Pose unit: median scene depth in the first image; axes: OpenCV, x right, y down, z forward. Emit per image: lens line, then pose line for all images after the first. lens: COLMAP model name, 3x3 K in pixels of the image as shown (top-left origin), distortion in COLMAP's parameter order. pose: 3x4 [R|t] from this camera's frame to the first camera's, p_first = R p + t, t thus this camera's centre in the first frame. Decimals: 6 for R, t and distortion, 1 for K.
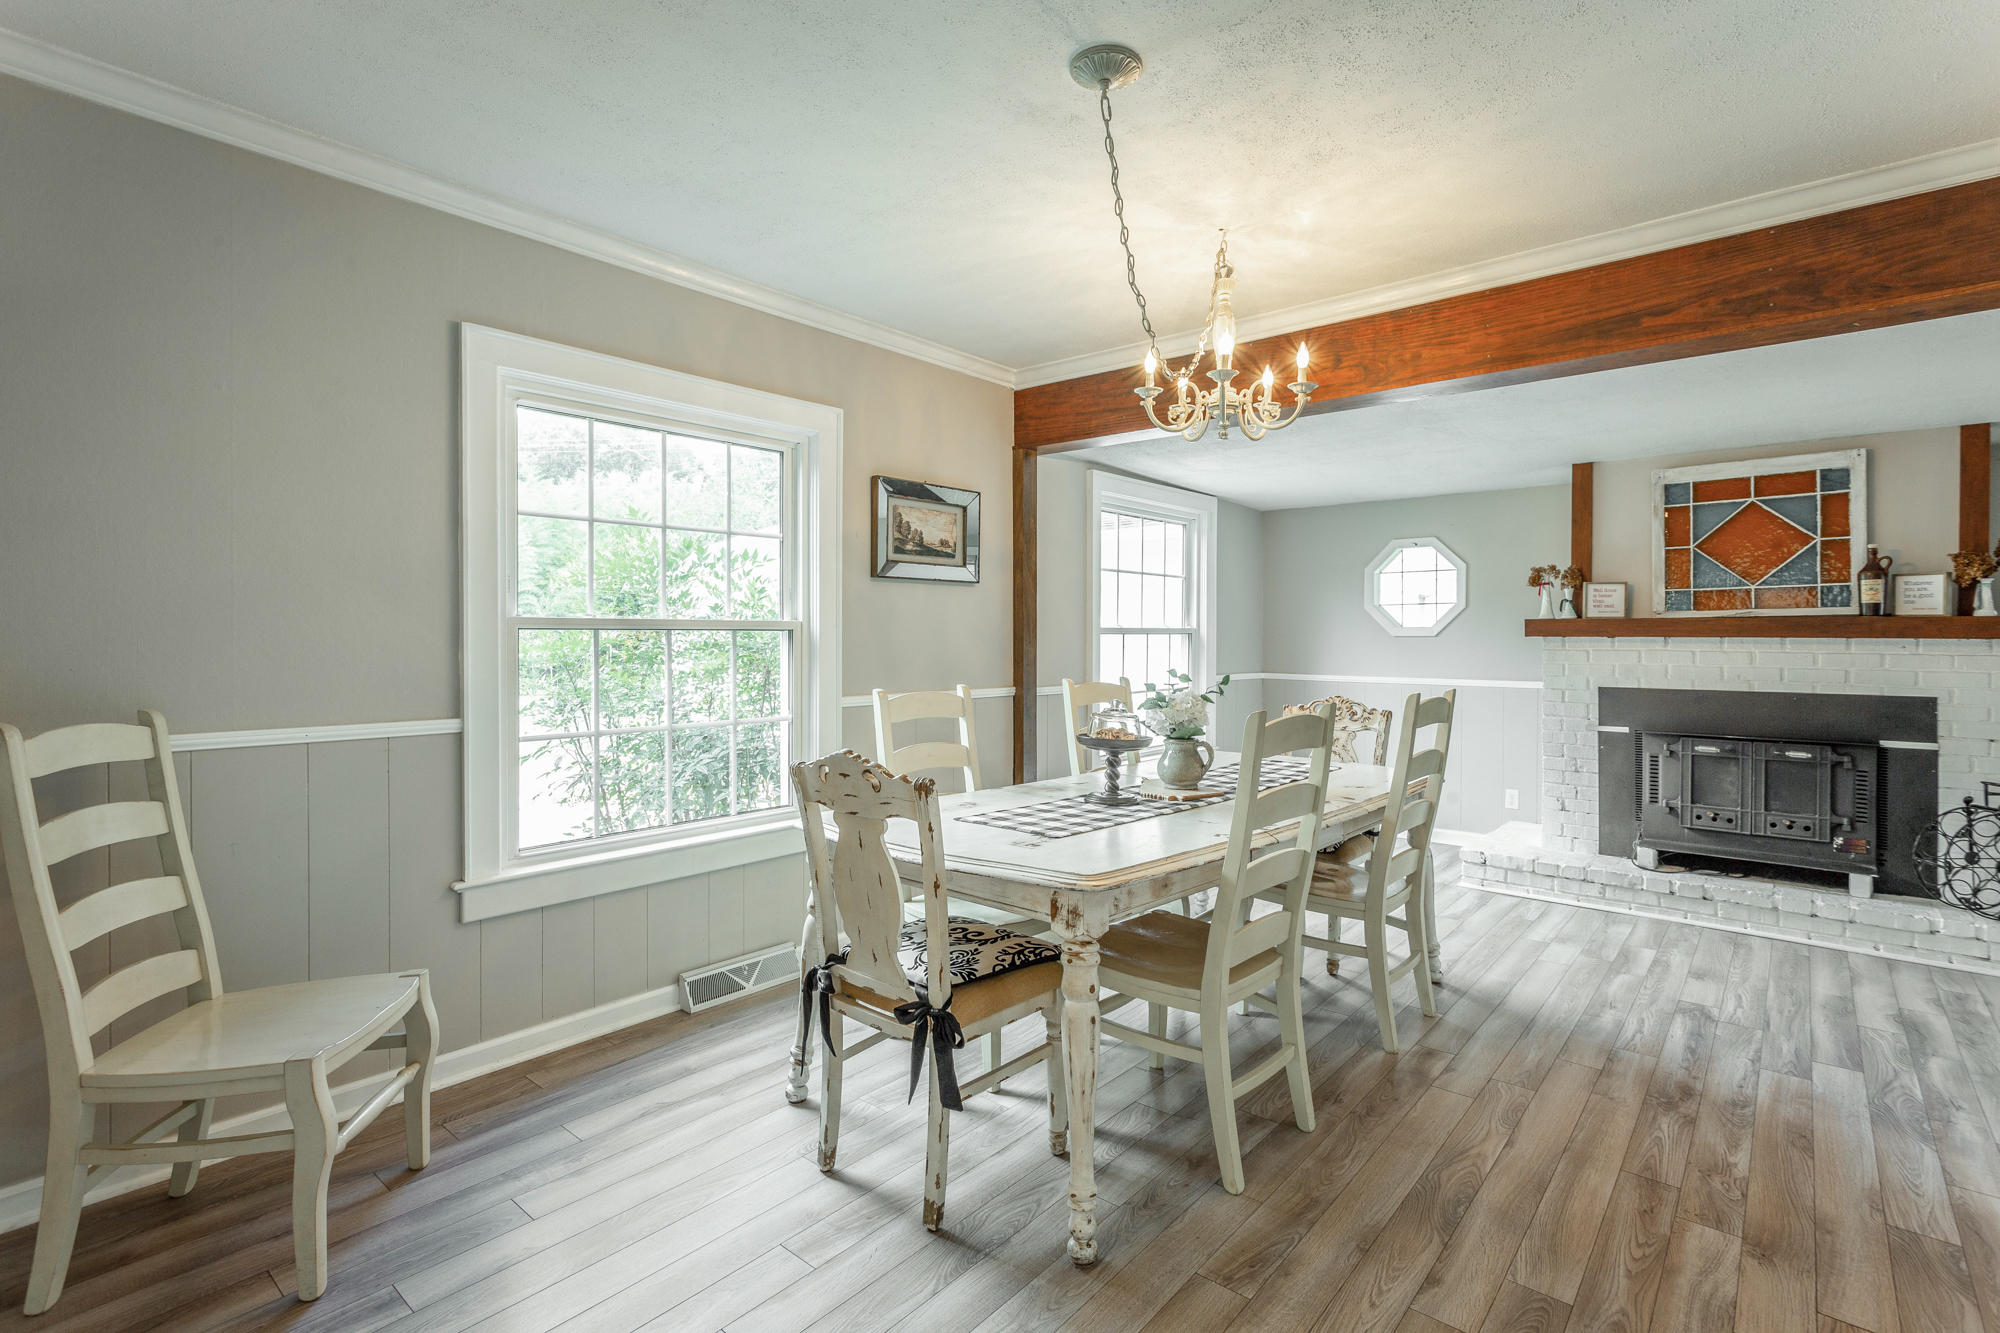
lens RADIAL K [[935.6, 0, 1003.5], [0, 935.6, 633.0], [0, 0, 1]] dist [-0.000412, 0.000003]
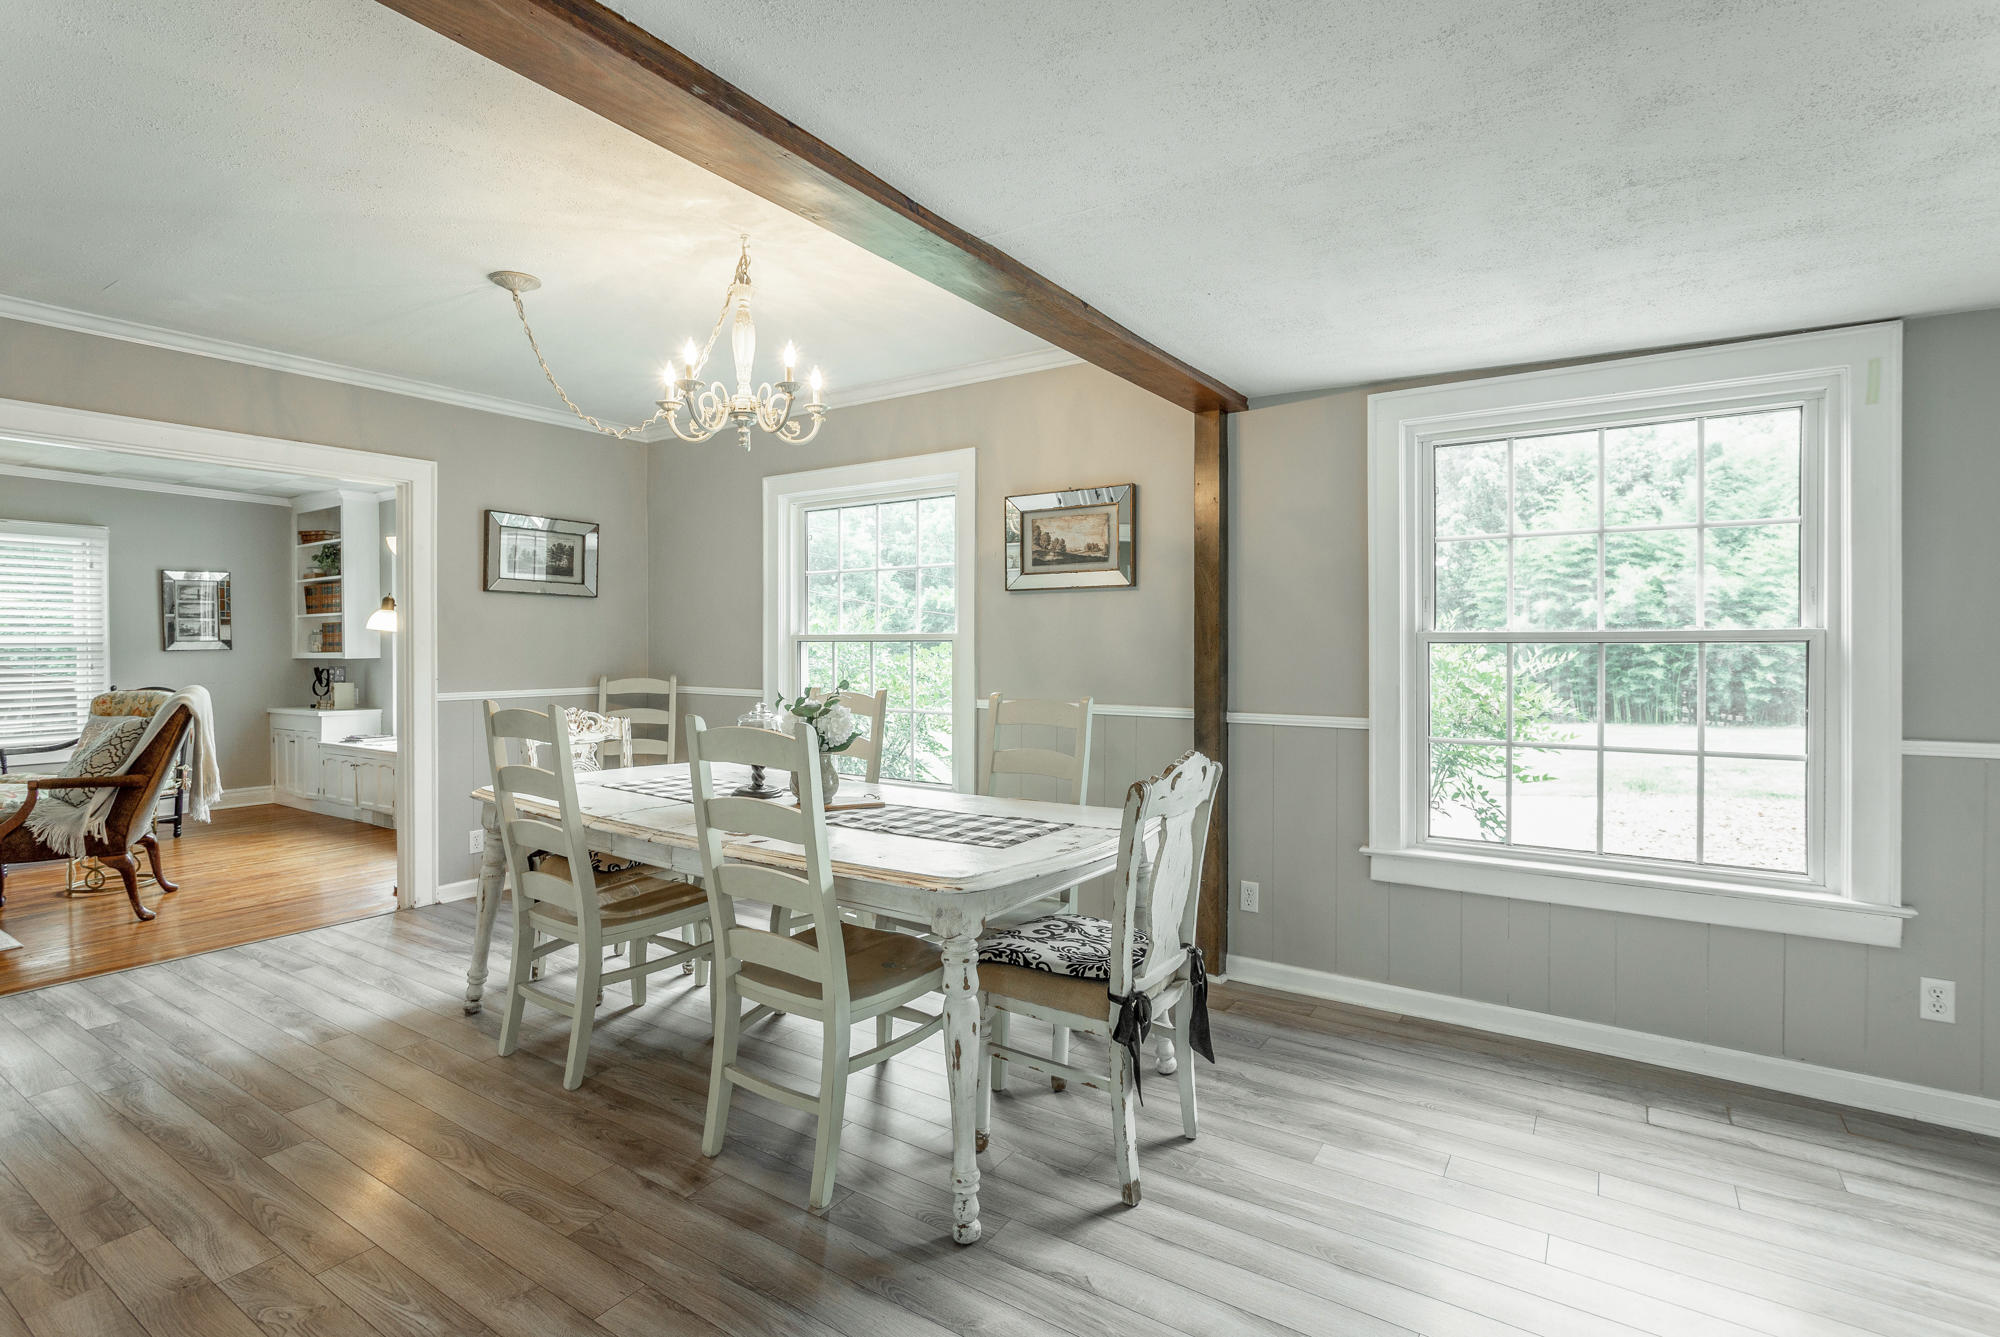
lens RADIAL K [[935.6, 0, 1003.5], [0, 935.6, 635.0], [0, 0, 1]] dist [-0.000412, 0.000003]
pose [[0.132592, -0.007515, -0.991142, 0.897711], [0.006567, 0.999956, -0.006703, -0.001245], [0.991149, -0.005620, 0.132635, 0.813876]]
